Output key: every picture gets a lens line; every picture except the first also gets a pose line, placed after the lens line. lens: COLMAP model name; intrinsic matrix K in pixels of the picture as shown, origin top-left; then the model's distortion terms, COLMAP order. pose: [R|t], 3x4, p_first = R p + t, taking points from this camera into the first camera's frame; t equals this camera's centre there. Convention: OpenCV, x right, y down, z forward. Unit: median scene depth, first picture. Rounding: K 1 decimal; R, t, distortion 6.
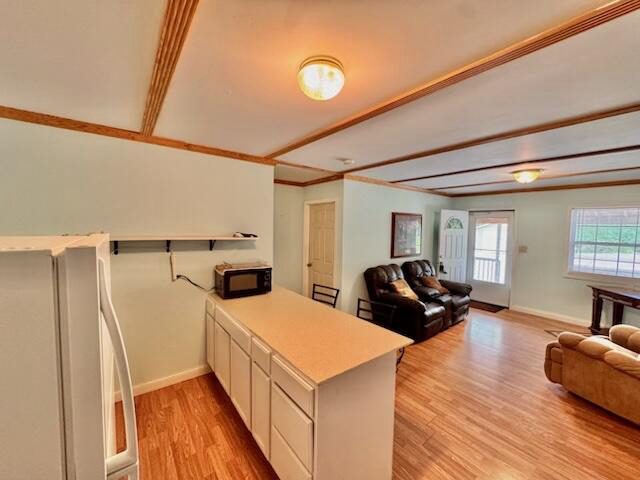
lens RADIAL K [[256.0, 0, 320.0], [0, 256.0, 241.4], [0, 0, 1]] dist [0.000356, 0.000049]
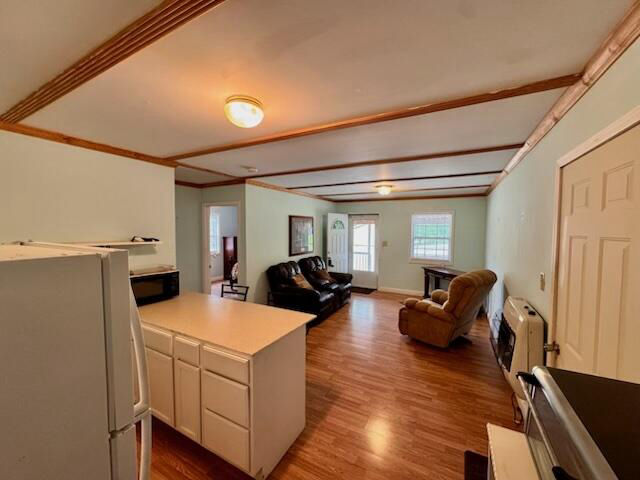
lens RADIAL K [[256.0, 0, 320.0], [0, 256.0, 241.4], [0, 0, 1]] dist [0.000356, 0.000049]
pose [[0.913707, -0.032462, 0.405074, -0.076307], [0.033244, 0.999434, 0.005105, -0.000221], [-0.405011, 0.008802, 0.914269, -0.115250]]
